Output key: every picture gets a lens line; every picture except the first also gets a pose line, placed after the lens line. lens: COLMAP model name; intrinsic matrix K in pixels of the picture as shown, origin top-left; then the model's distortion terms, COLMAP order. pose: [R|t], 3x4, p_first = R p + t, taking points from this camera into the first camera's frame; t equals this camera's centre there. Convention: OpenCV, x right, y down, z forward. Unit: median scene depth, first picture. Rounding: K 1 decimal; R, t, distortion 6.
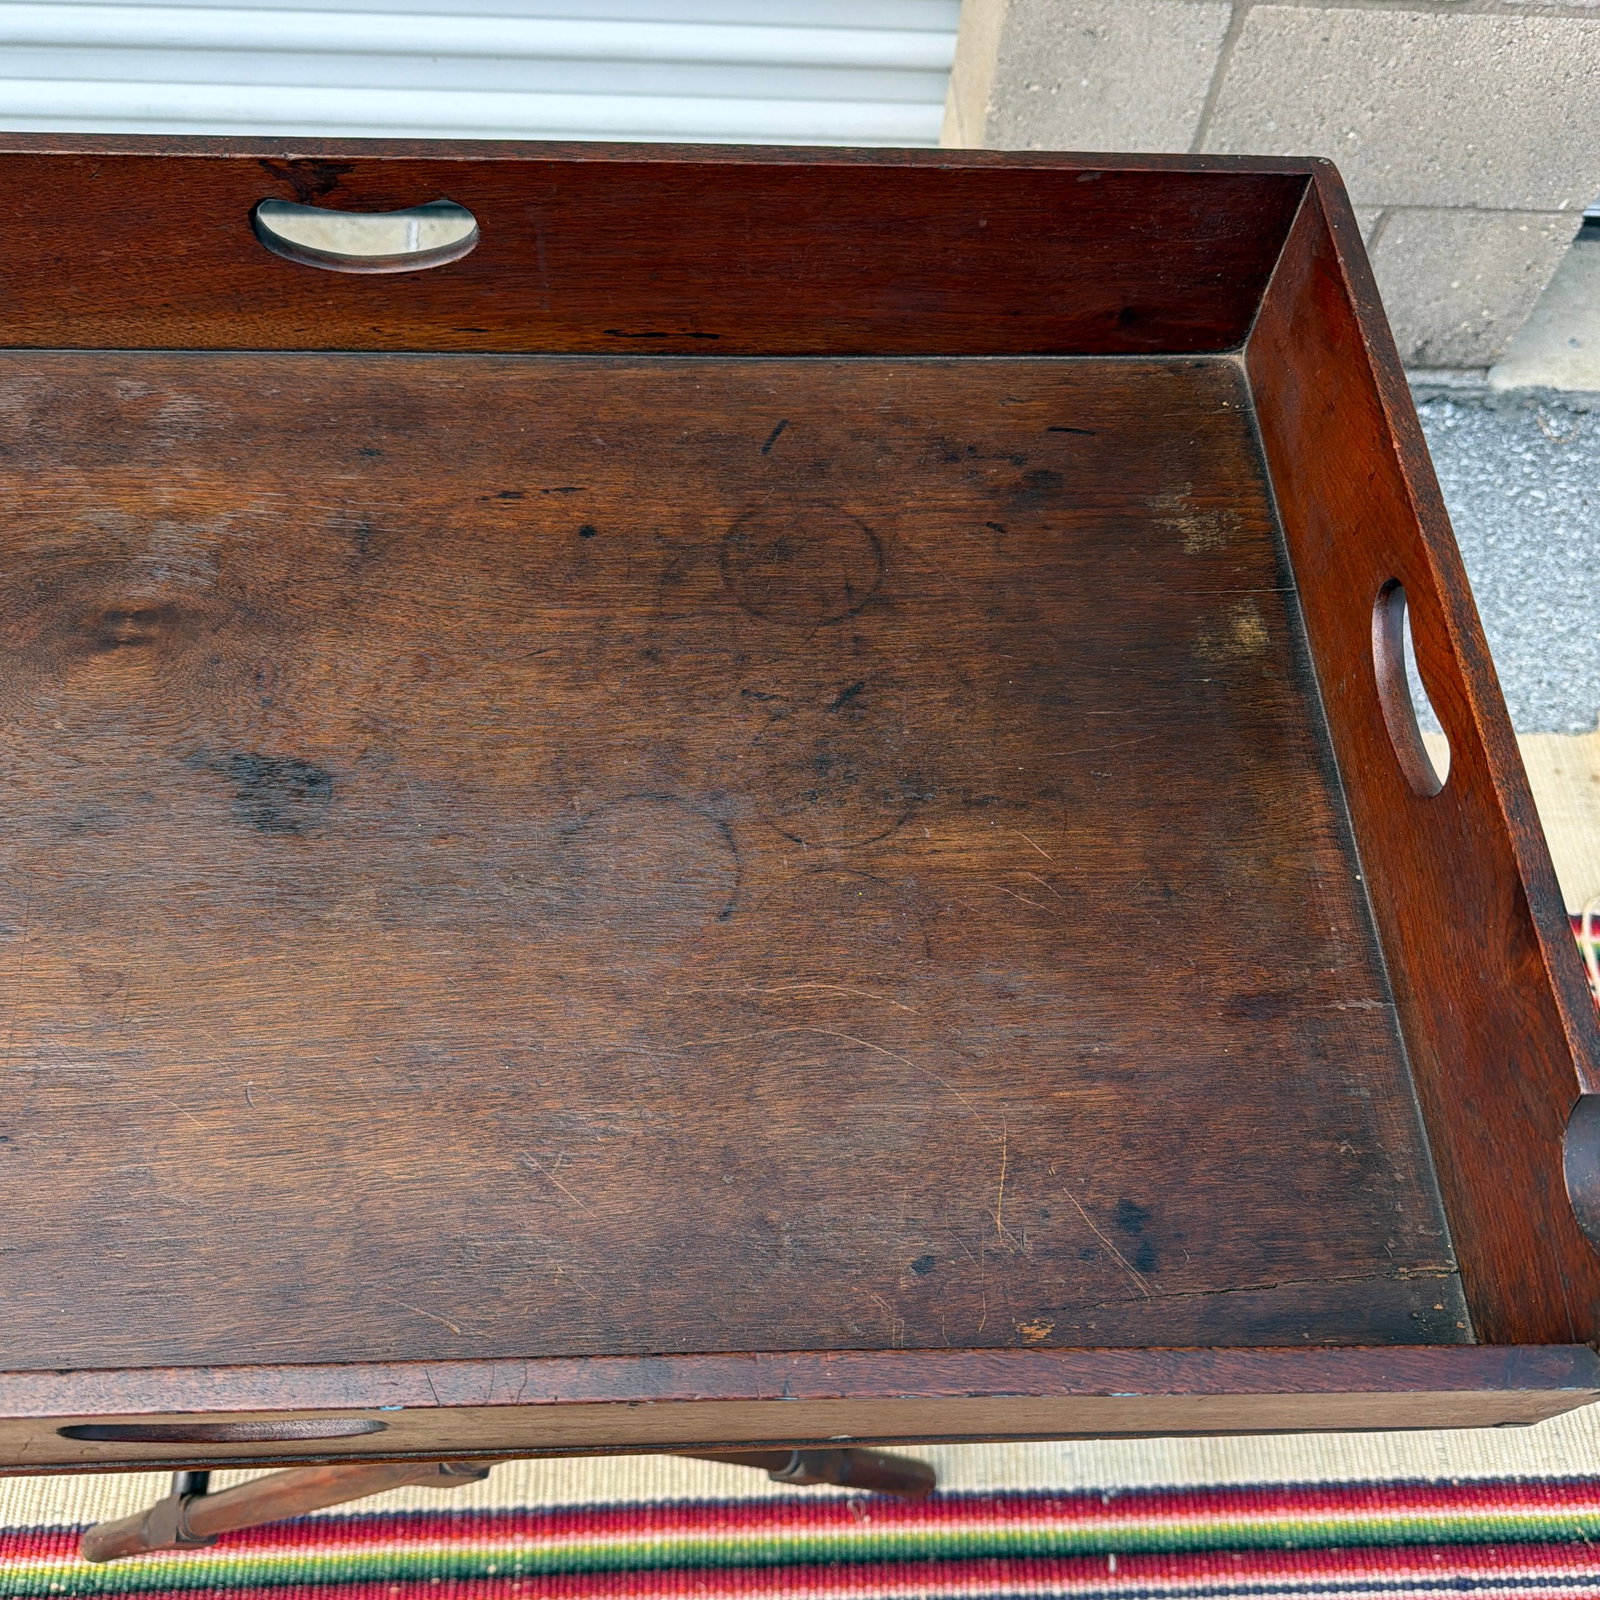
lens RADIAL K [[1580.5, 0, 806.1], [0, 1580.5, 856.1], [0, 0, 1]] dist [0.090638, -0.172811]
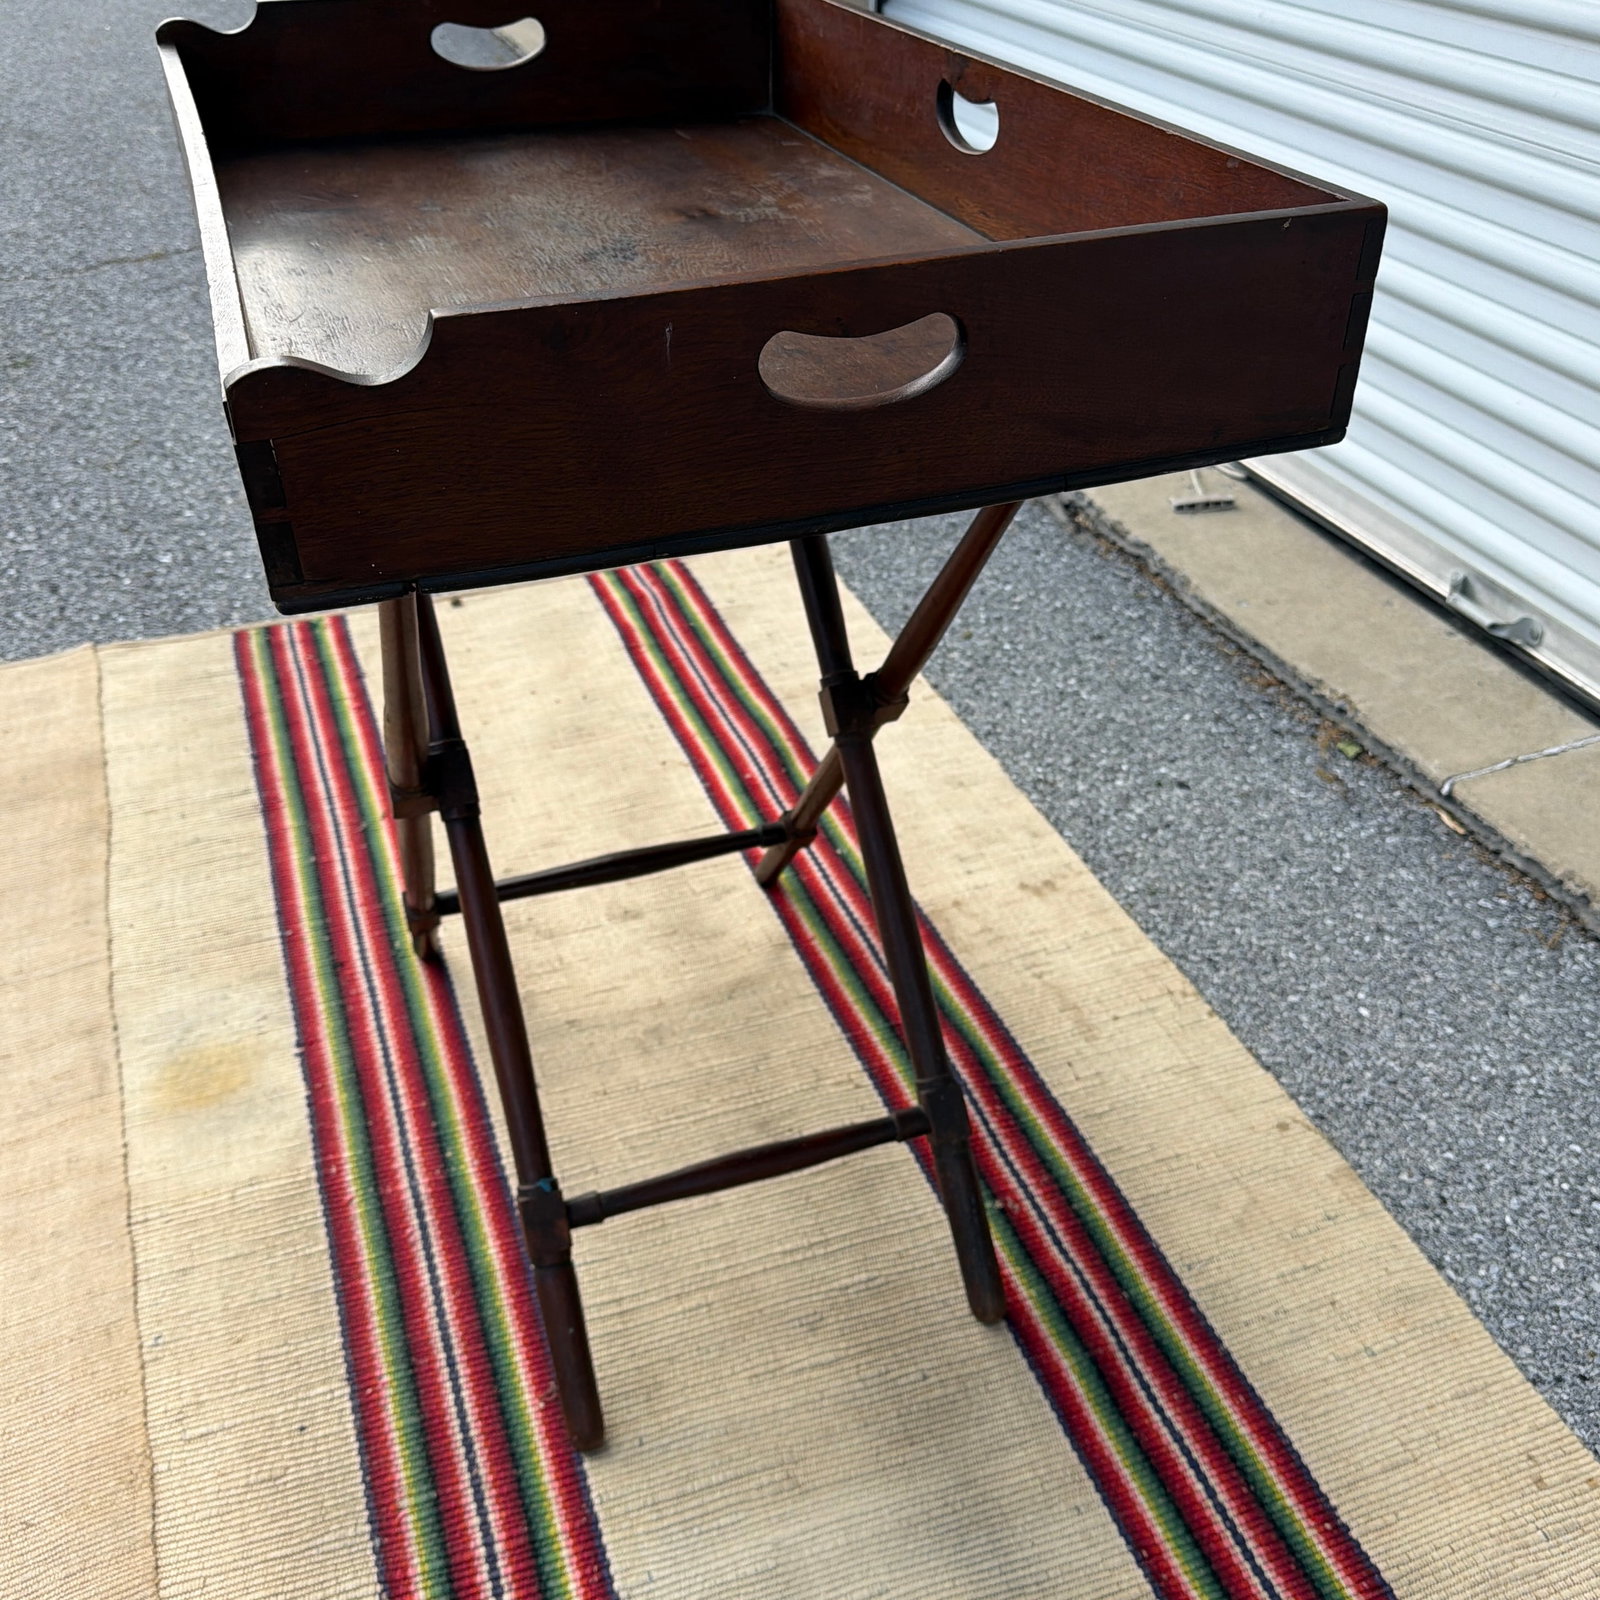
lens RADIAL K [[1598.1, 0, 783.9], [0, 1598.1, 807.5], [0, 0, 1]] dist [0.175954, -0.387946]
pose [[0.291266, 0.485037, -0.824563, 0.770070], [-0.820493, 0.569853, 0.045379, 0.034212], [0.491890, 0.663330, 0.563948, 0.265113]]
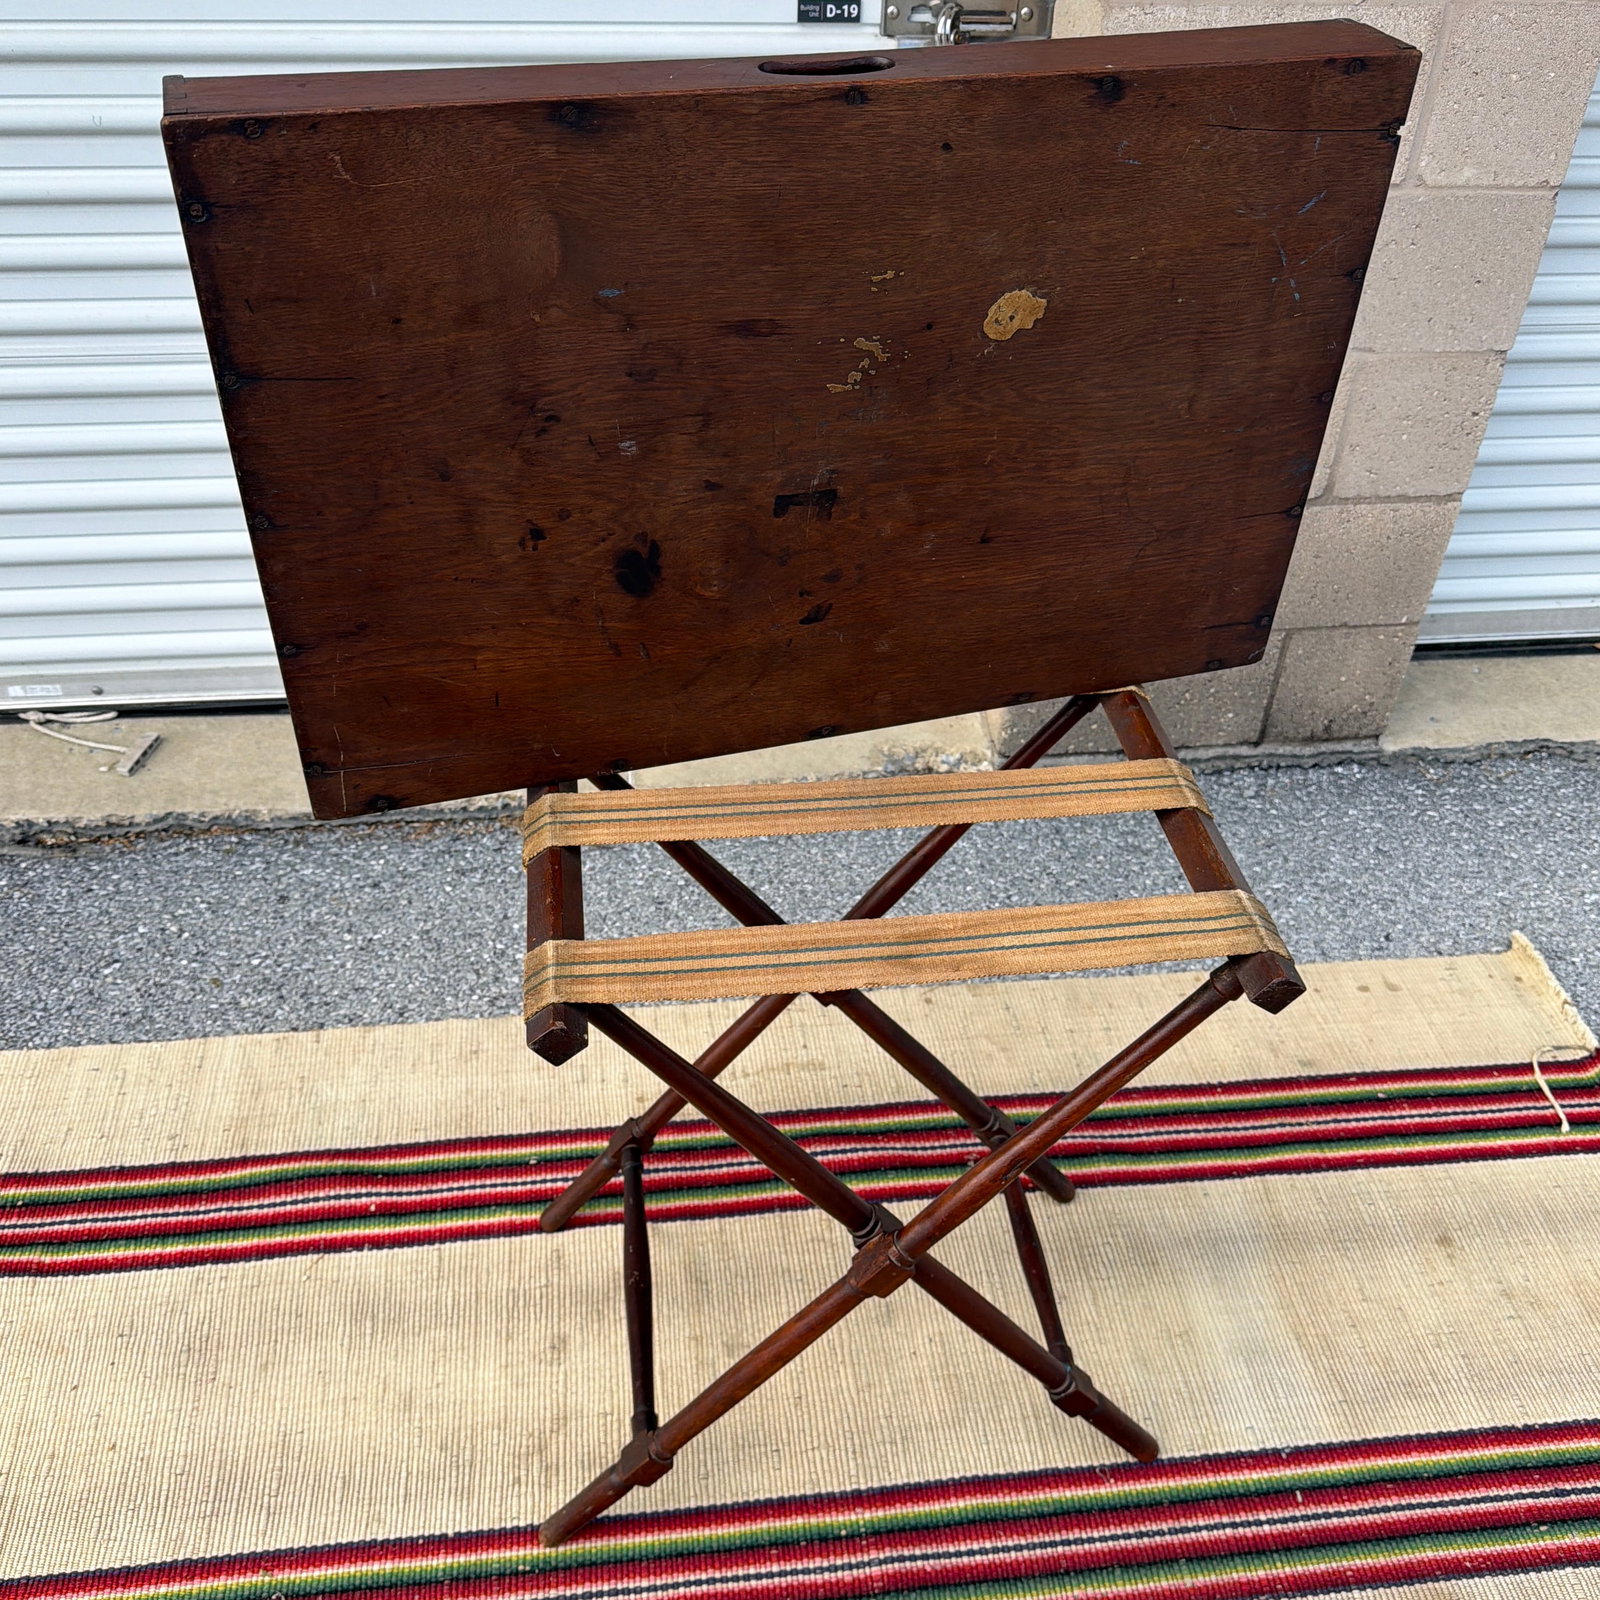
lens RADIAL K [[1566.1, 0, 791.0], [0, 1566.1, 852.8], [0, 0, 1]] dist [0.204918, -0.486018]
pose [[0.996147, -0.077256, 0.041503, -0.255561], [0.086989, 0.930504, -0.355801, 0.395447], [-0.011131, 0.358040, 0.933640, -0.455775]]
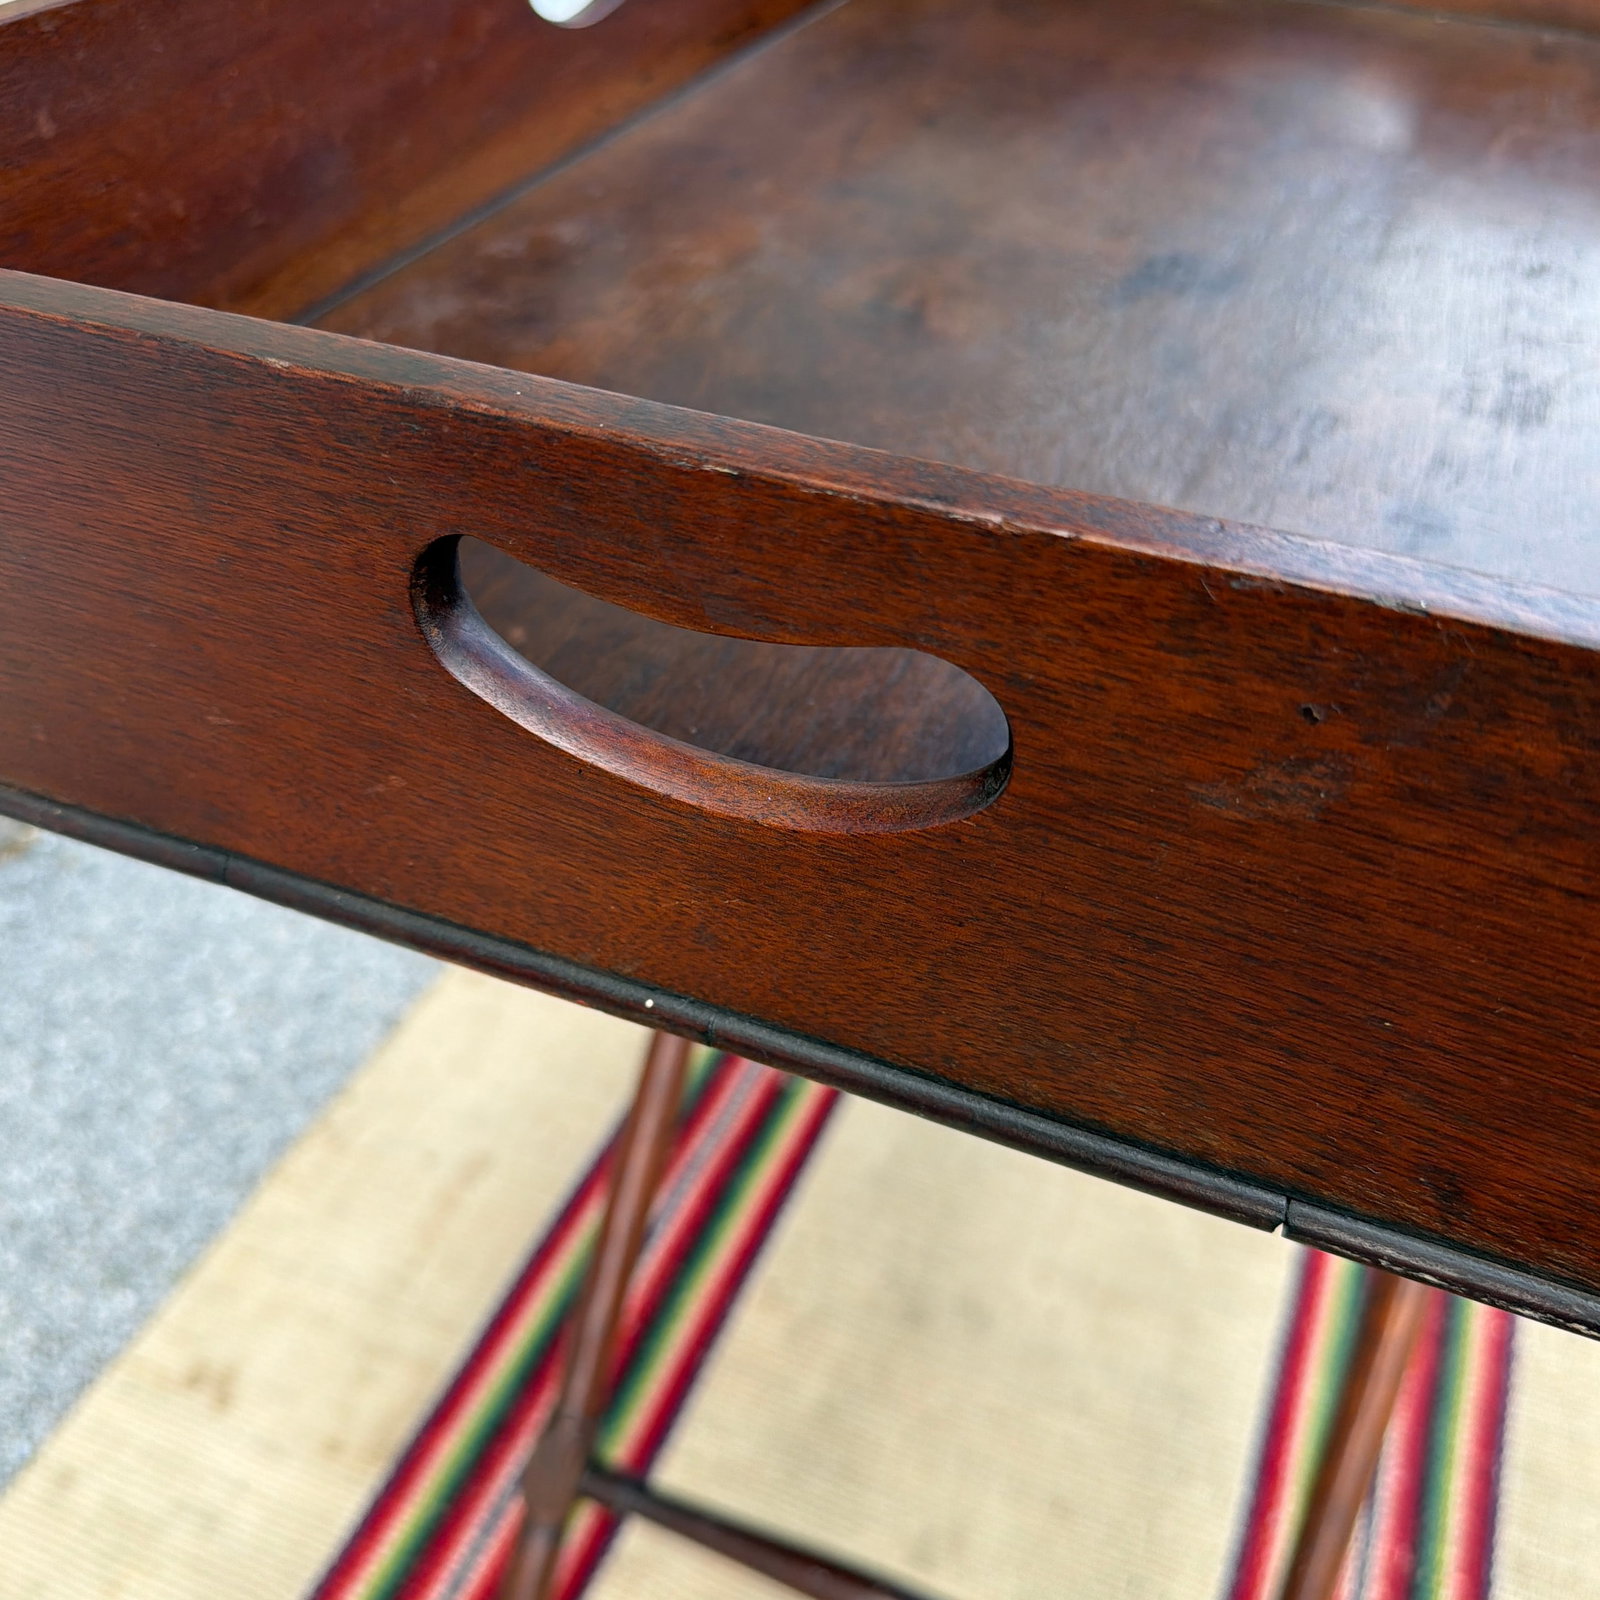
lens RADIAL K [[1566.1, 0, 791.0], [0, 1566.1, 852.8], [0, 0, 1]] dist [0.204918, -0.486018]
pose [[0.421871, -0.619718, 0.661796, -0.635210], [0.787791, 0.611864, 0.070772, -0.043523], [-0.448787, 0.491500, 0.746336, 0.327630]]
